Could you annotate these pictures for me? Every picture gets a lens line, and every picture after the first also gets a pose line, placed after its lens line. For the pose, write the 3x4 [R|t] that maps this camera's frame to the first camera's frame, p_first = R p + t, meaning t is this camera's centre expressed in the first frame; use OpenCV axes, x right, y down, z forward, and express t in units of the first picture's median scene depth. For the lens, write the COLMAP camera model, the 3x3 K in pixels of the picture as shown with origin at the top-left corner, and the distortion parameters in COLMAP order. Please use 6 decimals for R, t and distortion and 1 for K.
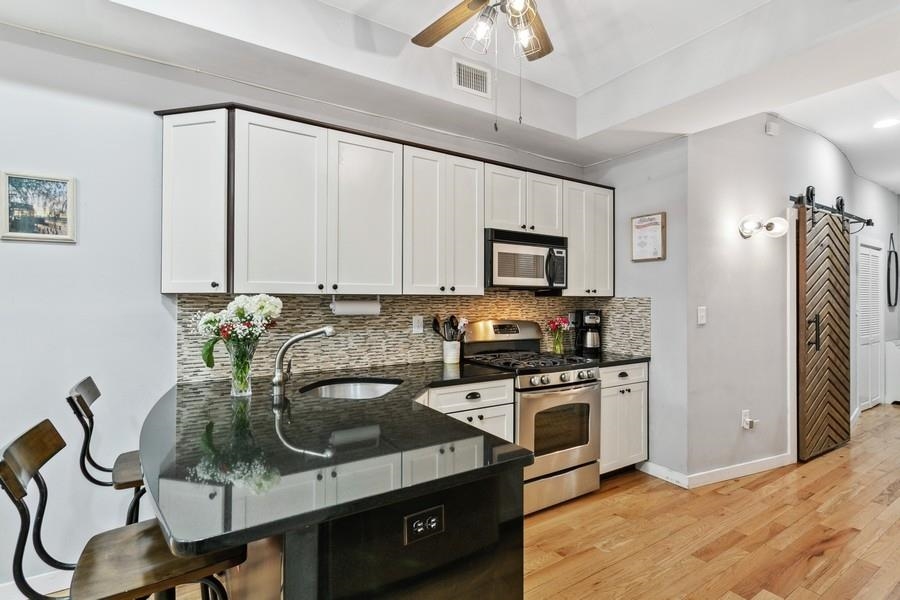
lens RADIAL K [[424.8, 0, 449.6], [0, 424.8, 295.3], [0, 0, 1]] dist [-0.003312, -0.000096]
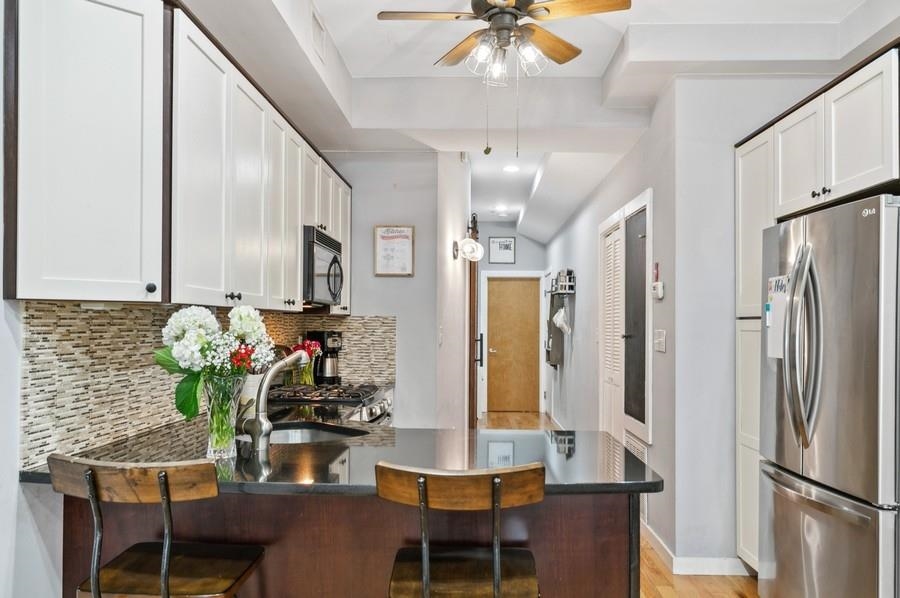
lens RADIAL K [[720.7, 0, 448.4], [0, 720.7, 307.7], [0, 0, 1]] dist [0.018257, 0.001023]
pose [[0.556265, 0.020476, 0.830752, -0.750345], [-0.014449, 0.999784, -0.014967, 0.007713], [-0.830879, -0.003678, 0.556441, 0.043232]]
